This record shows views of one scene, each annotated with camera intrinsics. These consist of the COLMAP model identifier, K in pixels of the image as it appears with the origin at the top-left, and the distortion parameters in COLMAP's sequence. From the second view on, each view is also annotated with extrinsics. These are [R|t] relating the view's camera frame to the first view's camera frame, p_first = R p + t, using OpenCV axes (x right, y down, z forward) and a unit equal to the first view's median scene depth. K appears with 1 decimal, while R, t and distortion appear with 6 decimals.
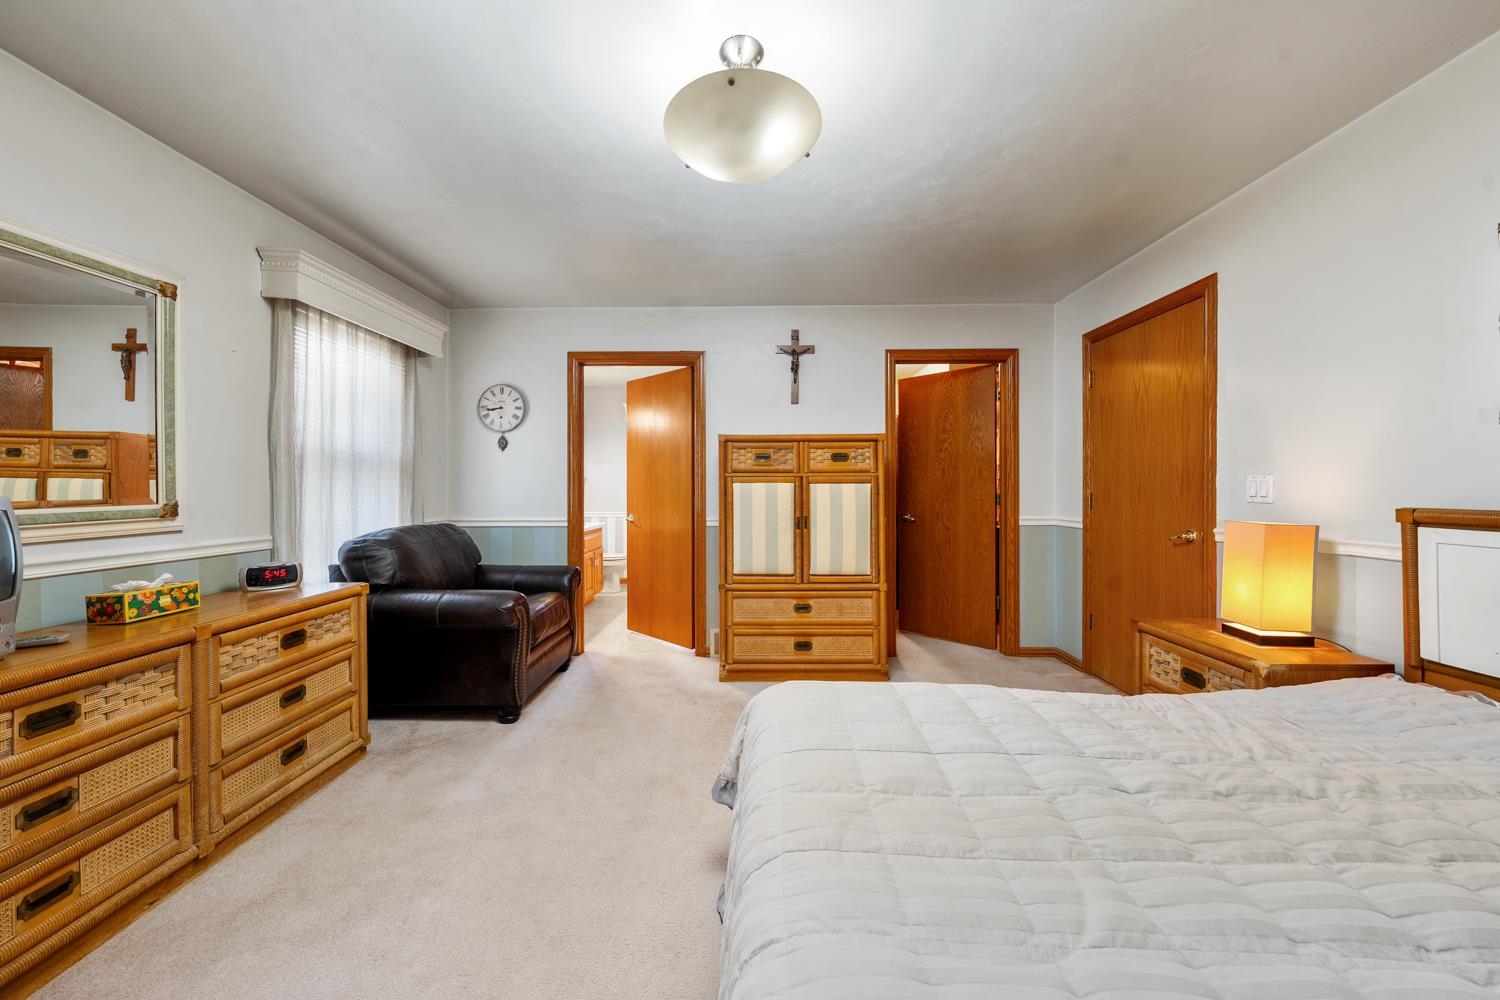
lens RADIAL K [[551.8, 0, 748.2], [0, 551.8, 491.6], [0, 0, 1]] dist [-0.002961, -0.000123]
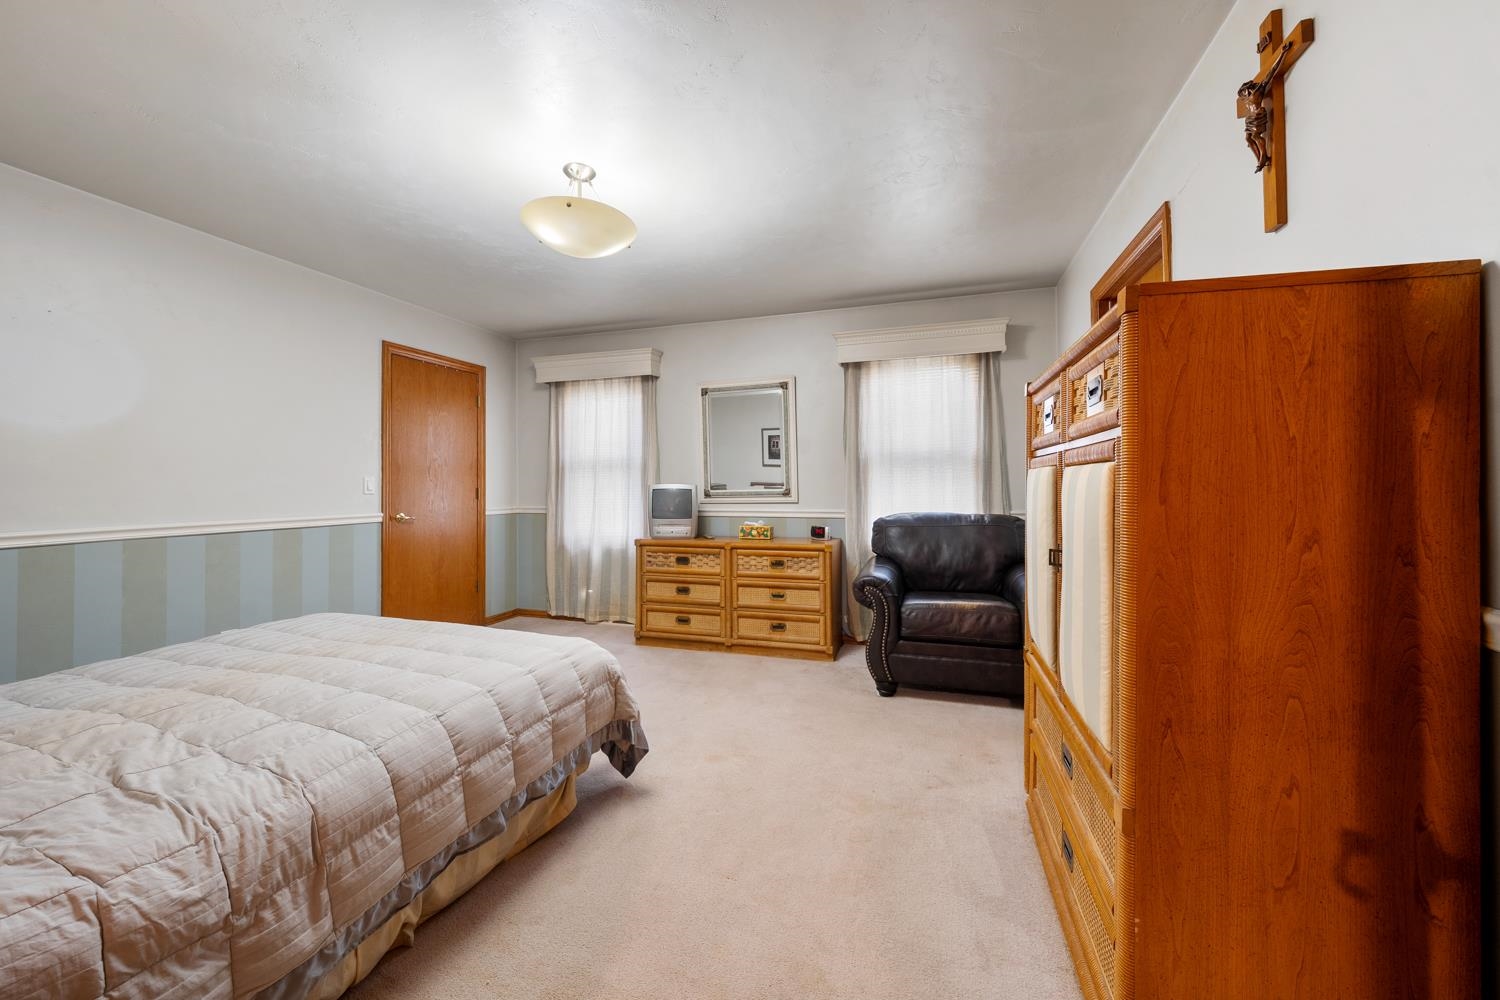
lens RADIAL K [[561.7, 0, 748.1], [0, 561.7, 501.6], [0, 0, 1]] dist [-0.002068, -0.000284]
pose [[-0.296878, 0.034393, -0.954296, 1.052251], [-0.004673, 0.999287, 0.037468, -0.008421], [0.954904, 0.015583, -0.296505, 1.588532]]
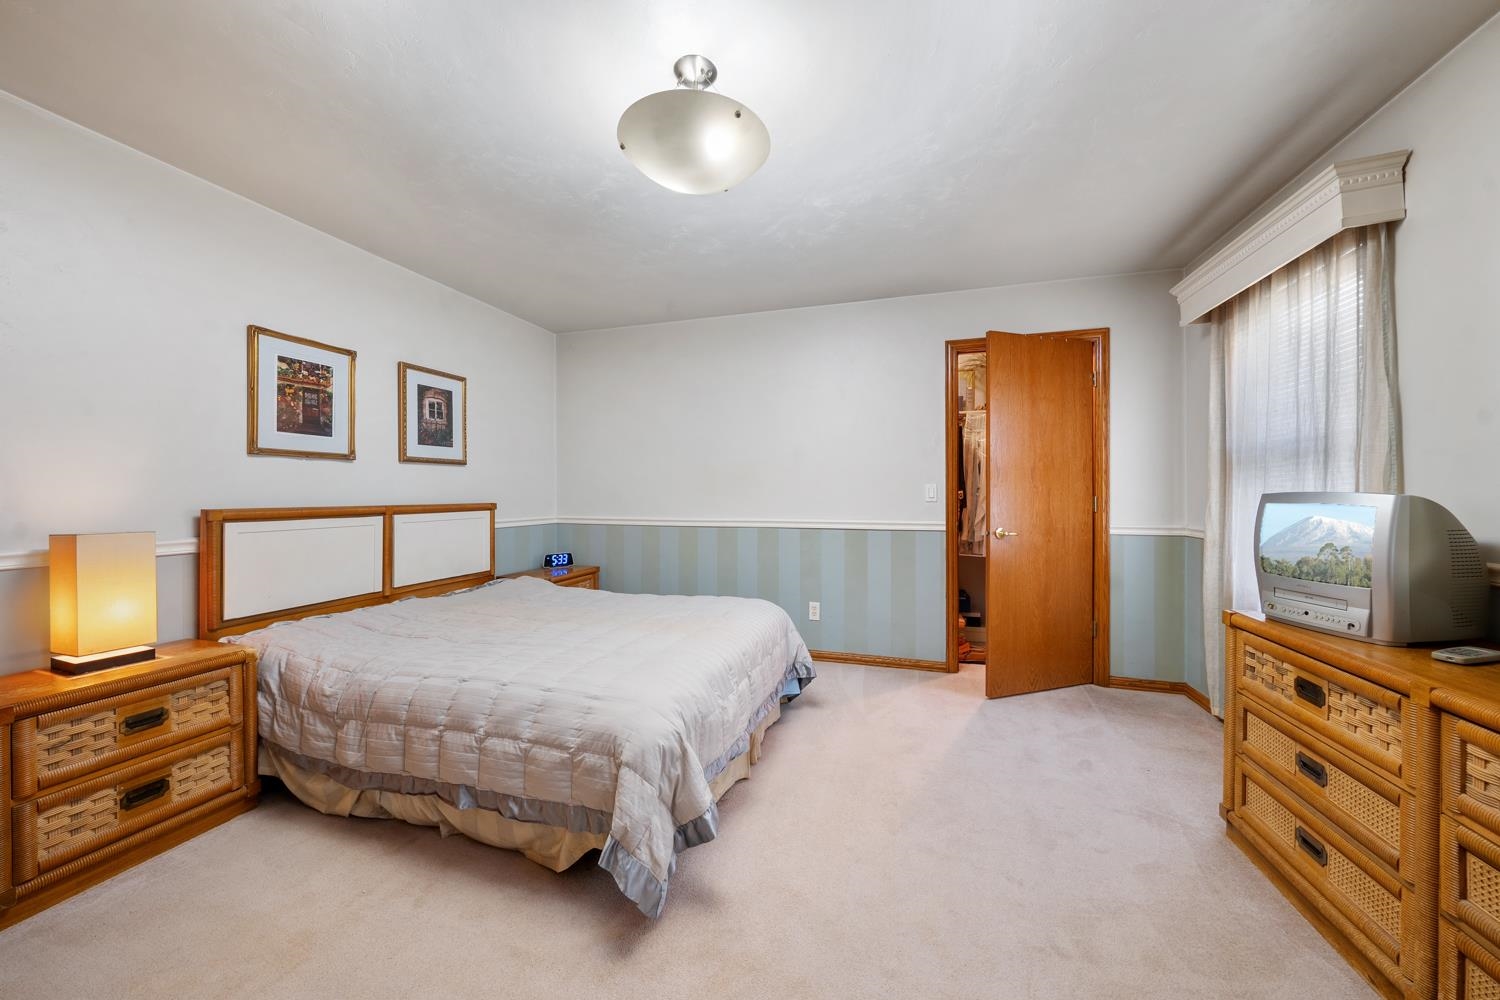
lens RADIAL K [[527.6, 0, 746.2], [0, 527.6, 510.3], [0, 0, 1]] dist [0.000256, 0.000142]
pose [[-0.957418, 0.000167, 0.288705, -0.346826], [0.012033, 0.999154, 0.039329, -0.005264], [-0.288454, 0.041128, -0.956610, 1.678174]]
